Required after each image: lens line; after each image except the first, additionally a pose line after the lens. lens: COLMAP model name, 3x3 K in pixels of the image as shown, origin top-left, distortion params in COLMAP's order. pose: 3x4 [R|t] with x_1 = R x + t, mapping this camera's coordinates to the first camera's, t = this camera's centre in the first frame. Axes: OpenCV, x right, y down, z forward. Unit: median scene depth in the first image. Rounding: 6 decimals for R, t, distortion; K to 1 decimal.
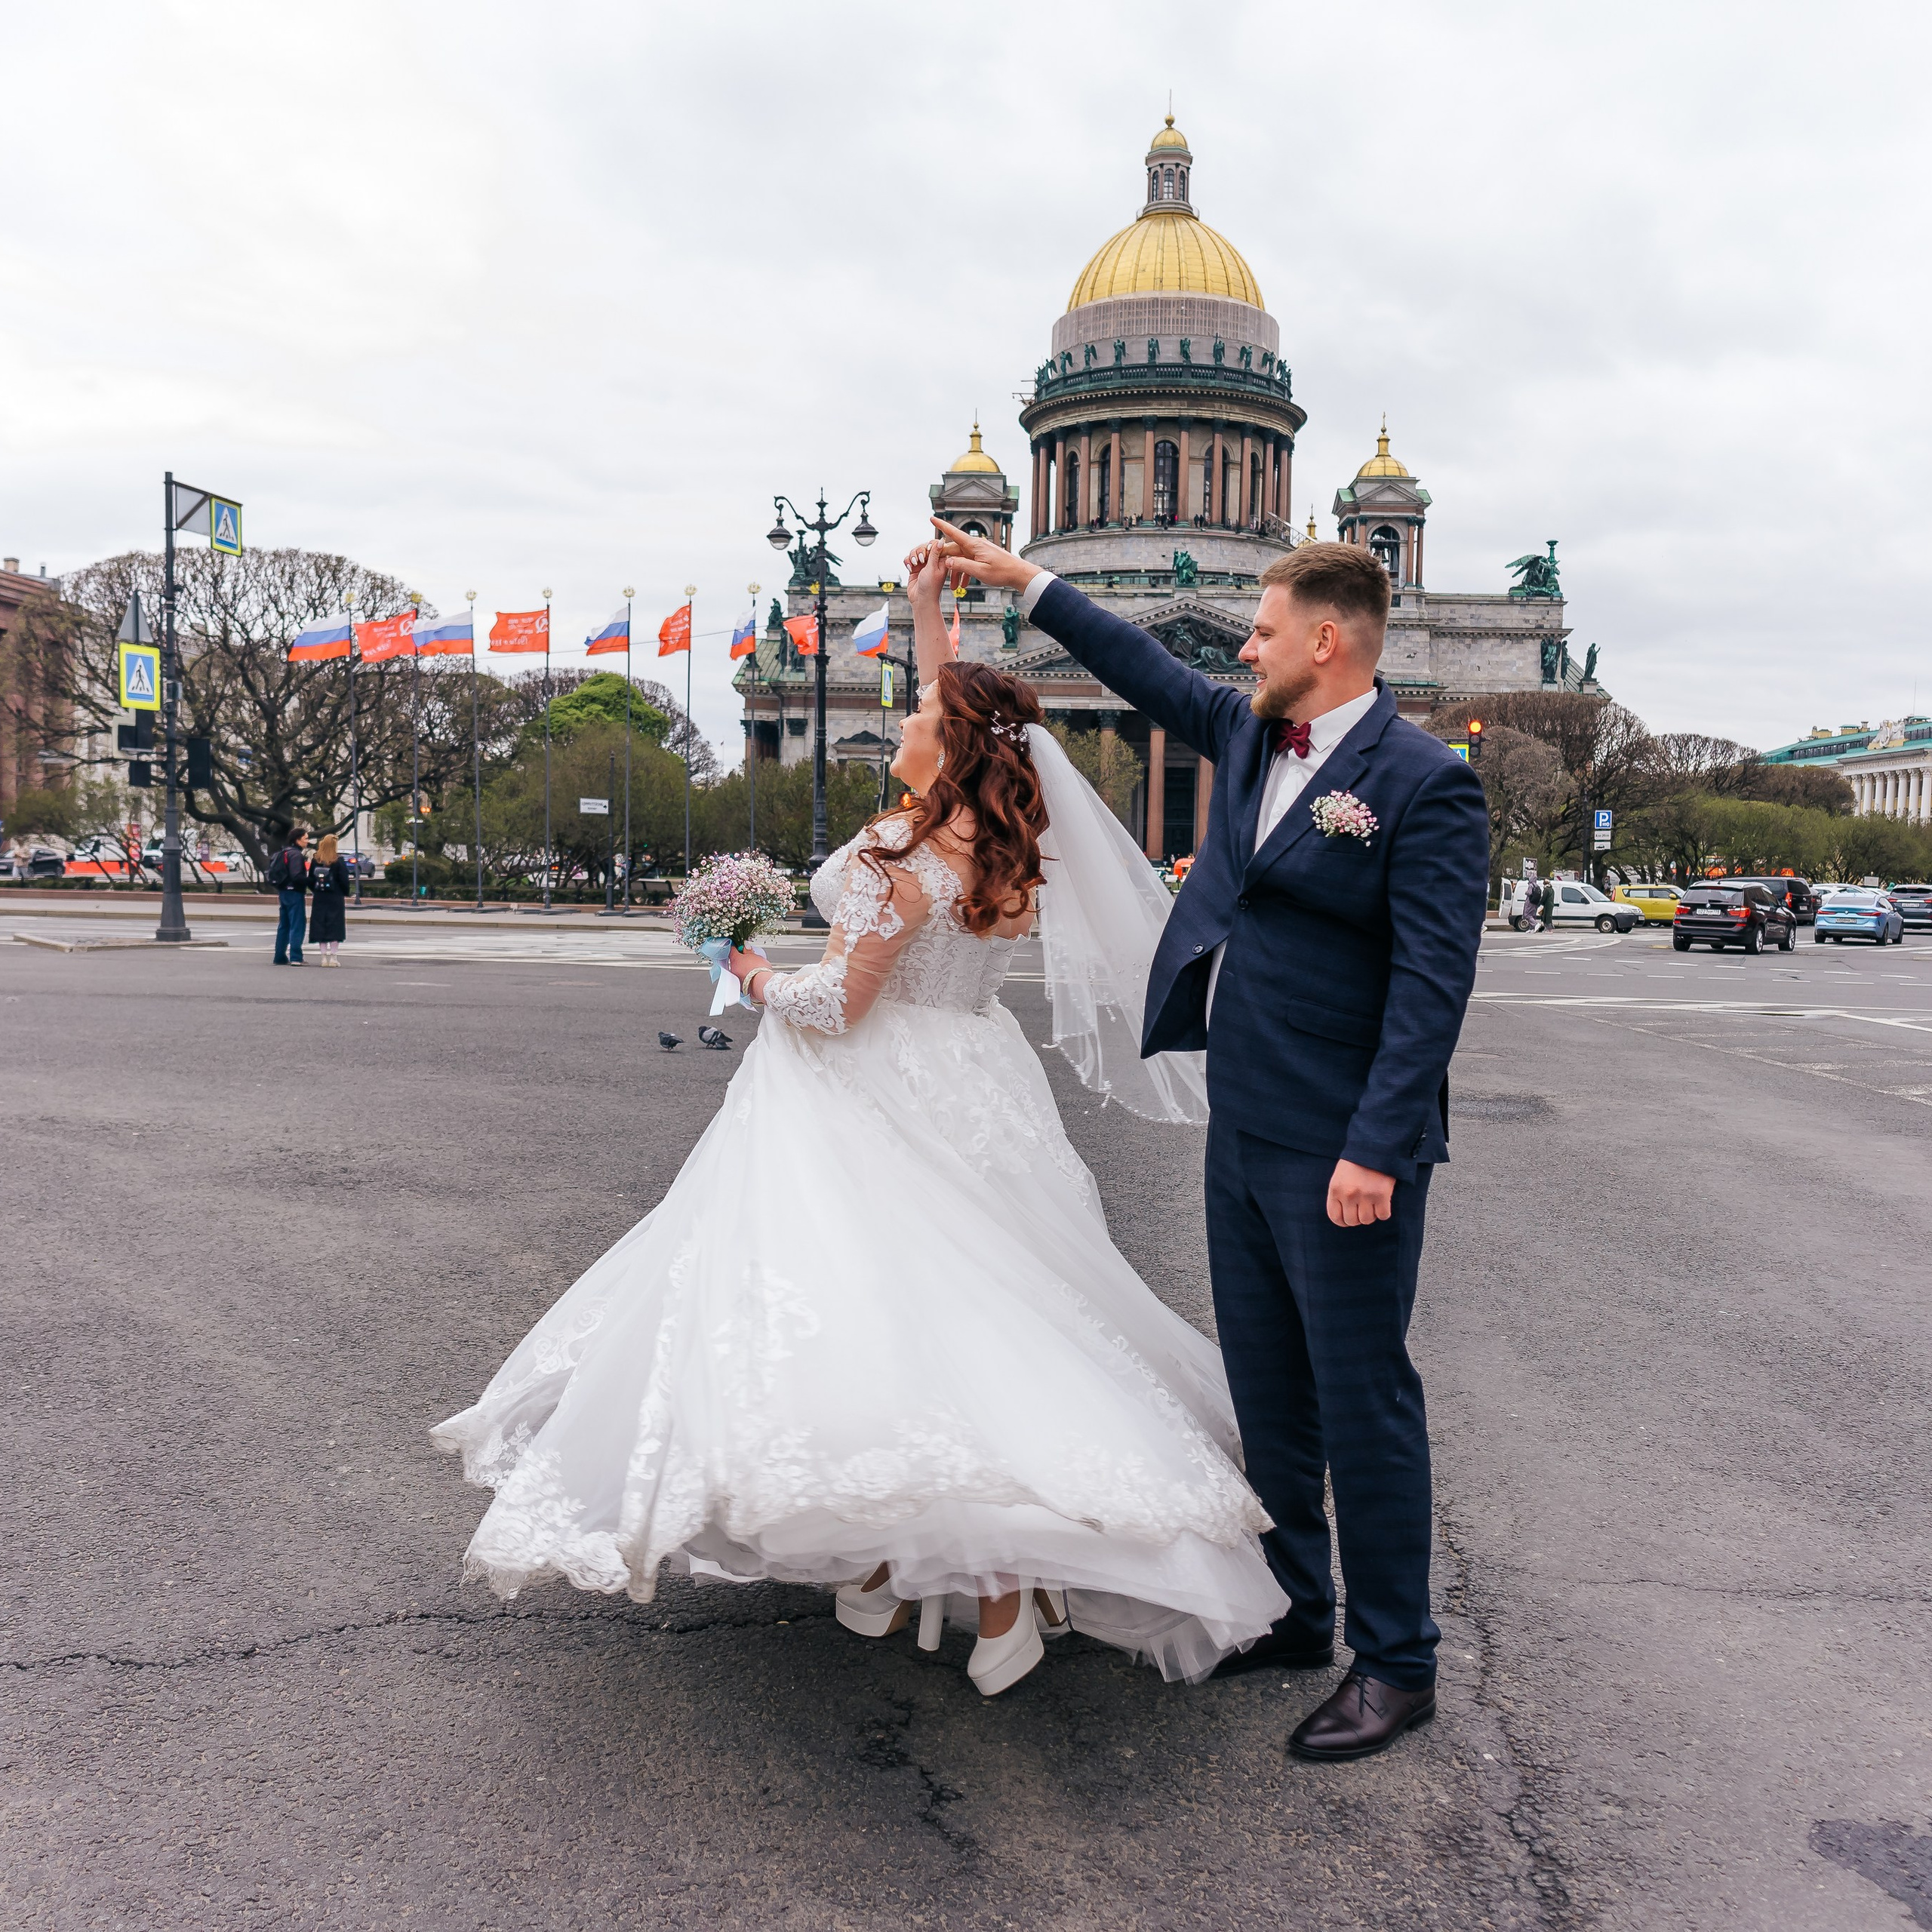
lens RADIAL K [[1889.0, 0, 966.0], [0, 1889.0, 966.0], [0, 0, 1]] dist [-0.007304, 0.002348]
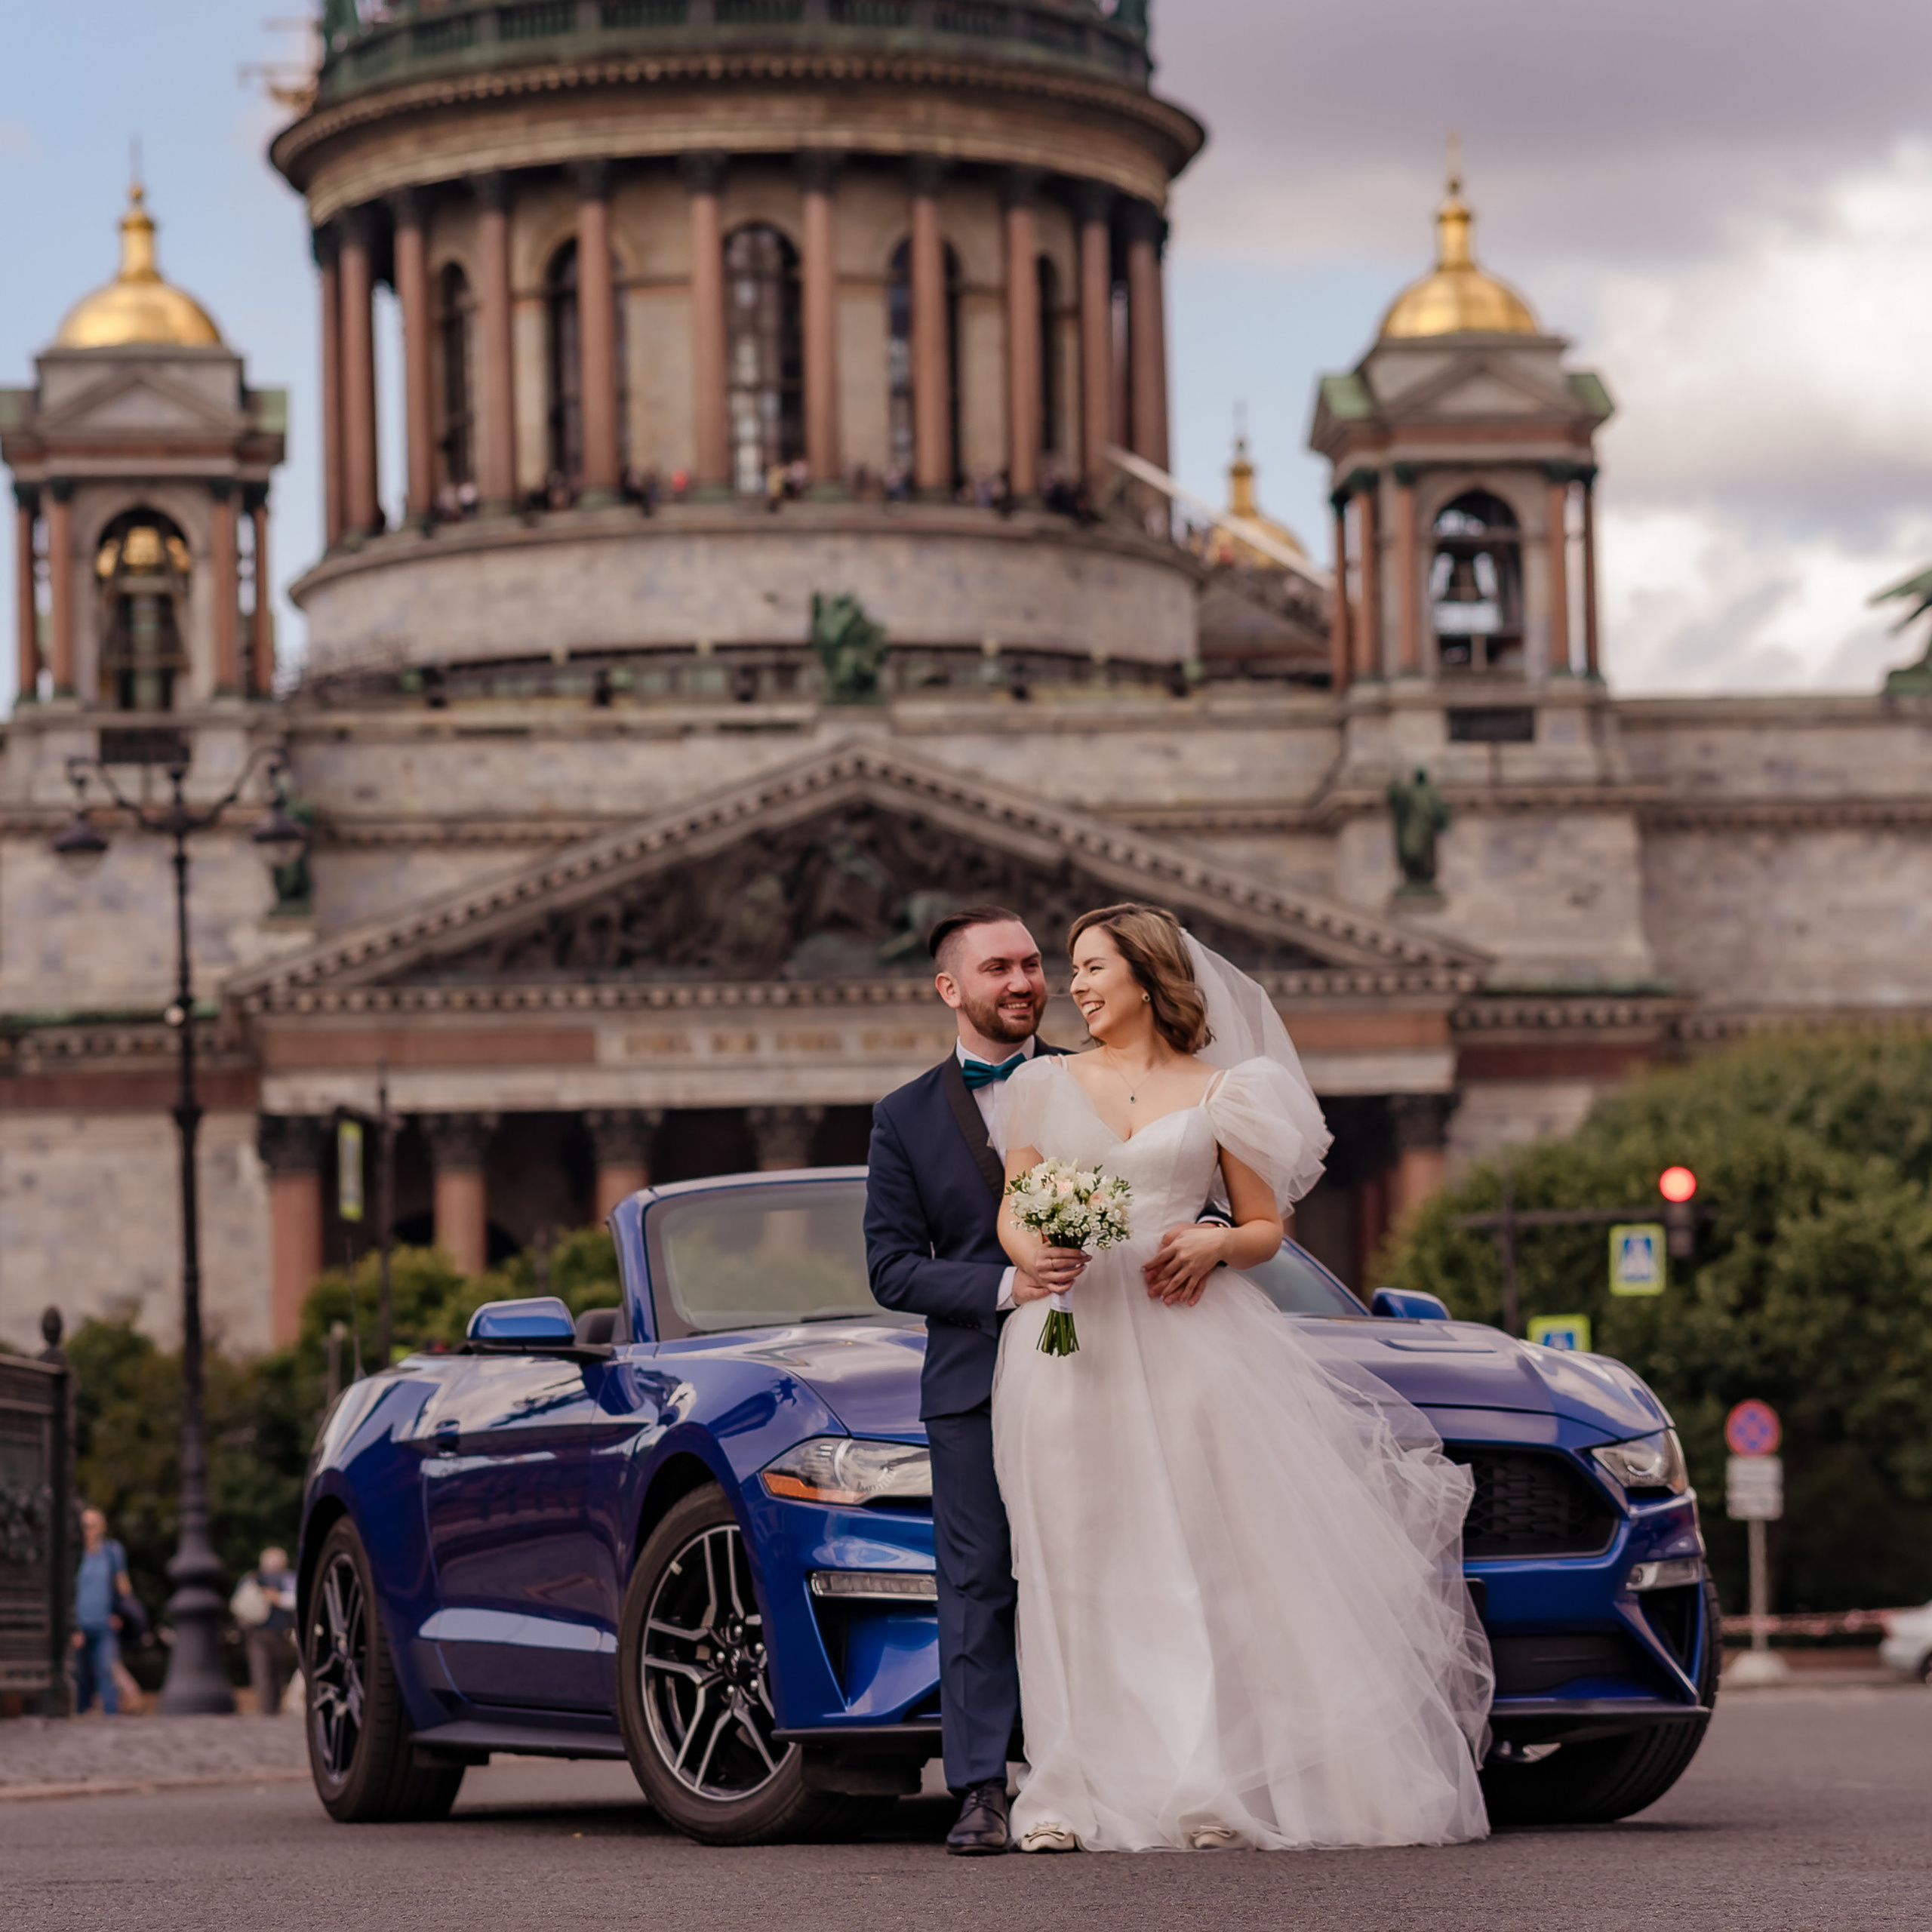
lens RADIAL K [[7186.6, 0, 966.0], [0, 7186.6, 966.0], [0, 0, 1]] dist [0.493522, -1.714182]
pose [[0.990252, -0.032617, 0.135412, -0.023803], [0.052234, 0.988206, -0.143948, 0.011295], [-0.129120, 0.149618, 0.980277, -0.137868]]
